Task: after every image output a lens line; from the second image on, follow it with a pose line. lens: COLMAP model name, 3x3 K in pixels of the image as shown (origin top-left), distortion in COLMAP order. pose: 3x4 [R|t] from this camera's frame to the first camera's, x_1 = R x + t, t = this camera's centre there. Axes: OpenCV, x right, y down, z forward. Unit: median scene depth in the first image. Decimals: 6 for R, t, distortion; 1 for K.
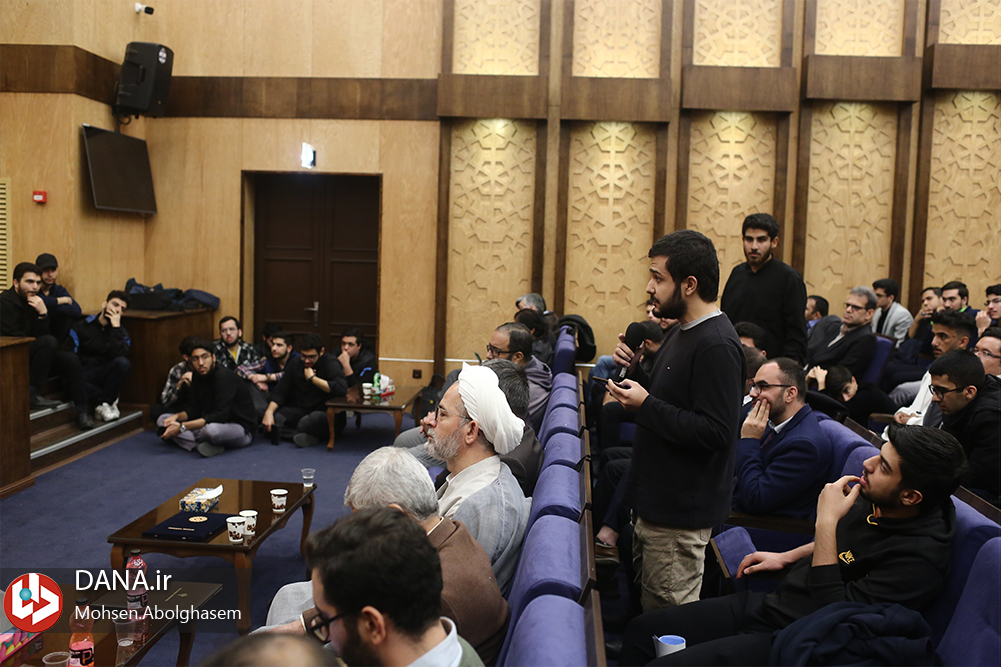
lens RADIAL K [[964.2, 0, 509.2], [0, 964.2, 325.1], [0, 0, 1]] dist [-0.037557, 0.000000]
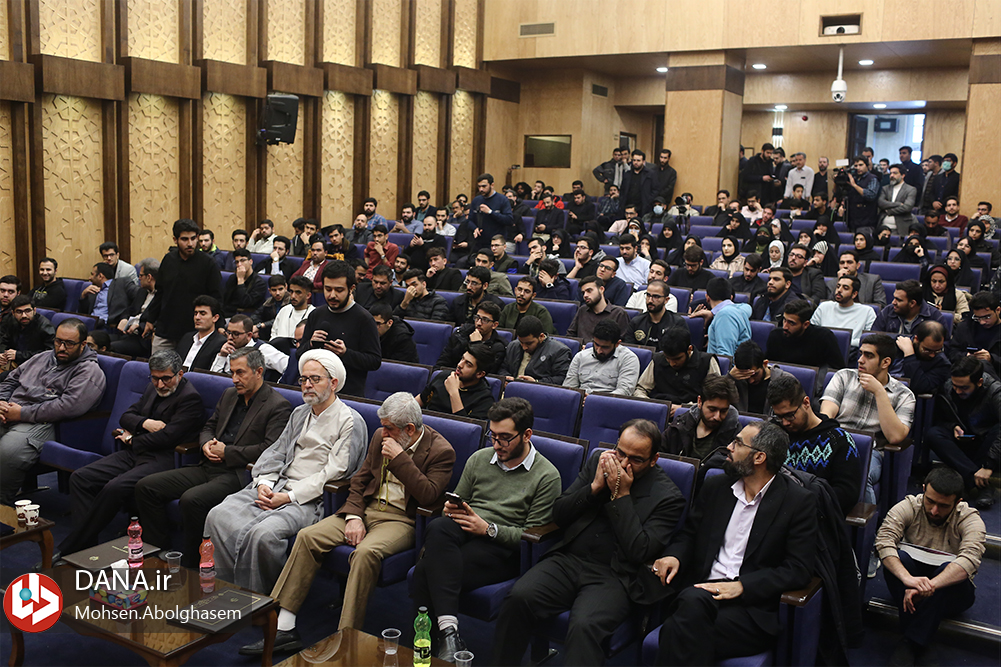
lens RADIAL K [[964.2, 0, 503.7], [0, 964.2, 324.1], [0, 0, 1]] dist [-0.037557, 0.000000]
pose [[0.468893, -0.132732, 0.873225, -0.469635], [0.049785, 0.991044, 0.123908, -0.068958], [-0.881851, -0.014626, 0.471301, -0.052756]]
